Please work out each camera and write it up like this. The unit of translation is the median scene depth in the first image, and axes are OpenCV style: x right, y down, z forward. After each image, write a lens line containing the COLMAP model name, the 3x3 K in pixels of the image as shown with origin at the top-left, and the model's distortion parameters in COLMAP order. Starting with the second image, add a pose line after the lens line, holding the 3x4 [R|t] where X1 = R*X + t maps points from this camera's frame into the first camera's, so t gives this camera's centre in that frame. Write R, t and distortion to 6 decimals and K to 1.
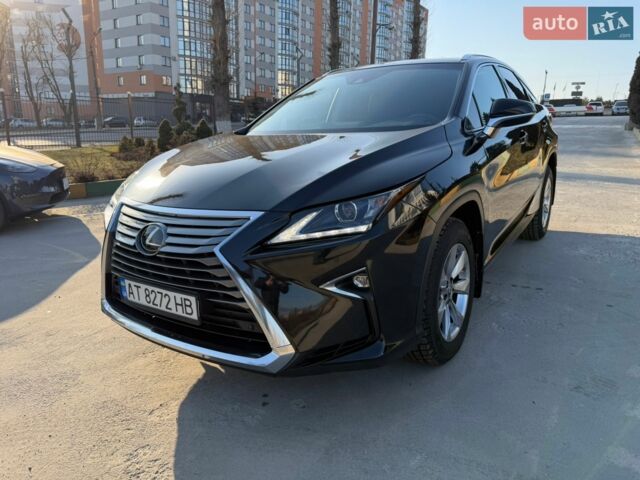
lens RADIAL K [[452.4, 0, 320.0], [0, 452.4, 240.0], [0, 0, 1]] dist [0.037750, -0.045196]
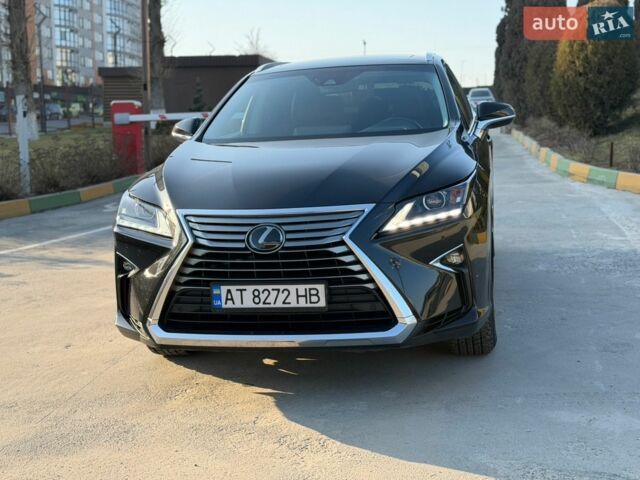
lens RADIAL K [[890.4, 0, 320.0], [0, 890.4, 240.0], [0, 0, 1]] dist [0.090391, 0.001654]
pose [[0.920763, -0.064538, 0.384748, -0.973149], [0.112988, 0.988069, -0.104659, 0.214802], [-0.373403, 0.139838, 0.917069, -0.870571]]
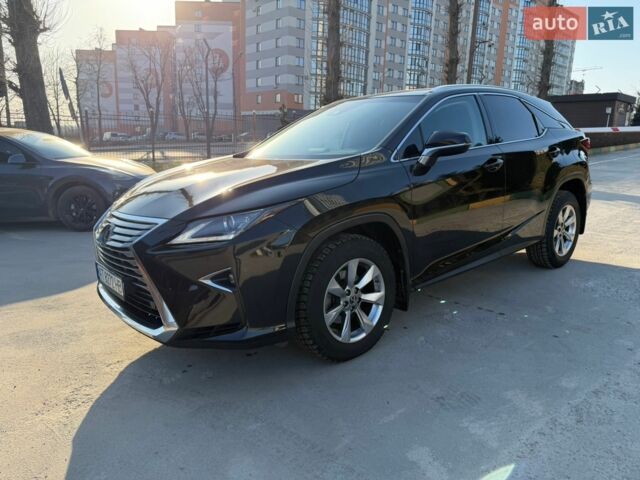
lens RADIAL K [[452.6, 0, 320.0], [0, 452.6, 240.0], [0, 0, 1]] dist [0.028616, -0.032507]
pose [[0.962967, 0.067435, -0.261050, 0.565942], [-0.075104, 0.996985, -0.019501, -0.009119], [0.258948, 0.038385, 0.965128, -0.146589]]
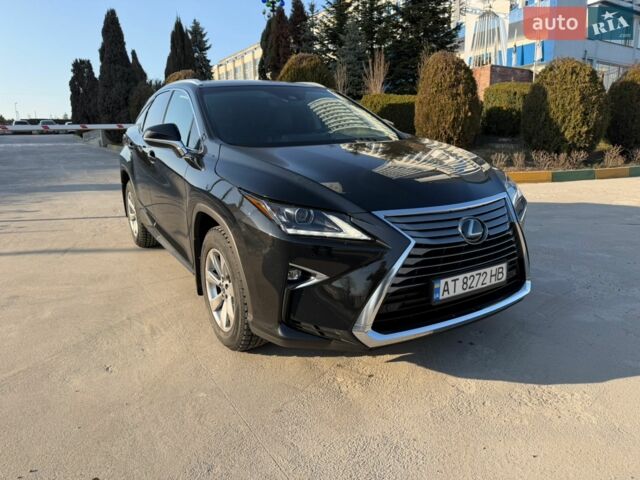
lens RADIAL K [[452.6, 0, 320.0], [0, 452.6, 240.0], [0, 0, 1]] dist [0.028616, -0.032507]
pose [[0.419922, -0.200748, 0.885079, -1.455943], [0.235117, 0.965998, 0.107551, -0.181013], [-0.876576, 0.162934, 0.452843, 0.760601]]
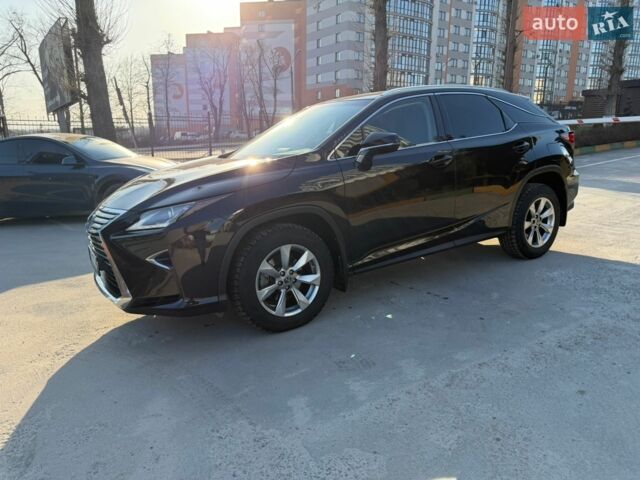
lens RADIAL K [[451.0, 0, 320.0], [0, 451.0, 240.0], [0, 0, 1]] dist [0.030925, -0.036495]
pose [[0.917468, 0.077142, -0.390258, 1.008757], [-0.082231, 0.996607, 0.003679, -0.017835], [0.389217, 0.028716, 0.920698, -0.209435]]
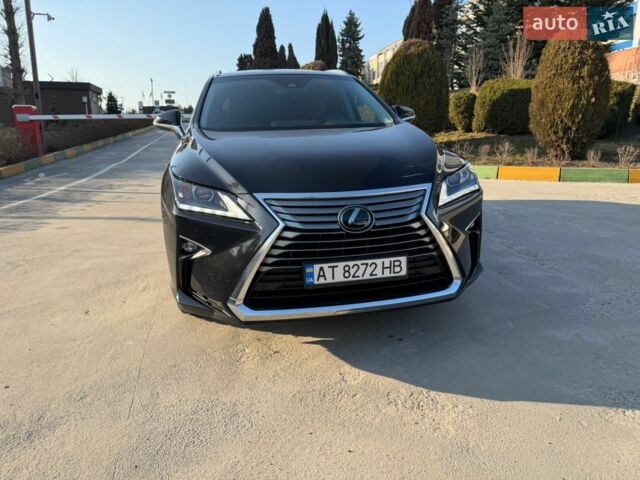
lens RADIAL K [[453.7, 0, 319.4], [0, 453.7, 232.1], [0, 0, 1]] dist [0.045266, -0.054910]
pose [[0.693396, -0.159279, 0.702732, -1.155643], [0.178583, 0.982823, 0.046553, -0.035847], [-0.698076, 0.093217, 0.709930, 0.235356]]
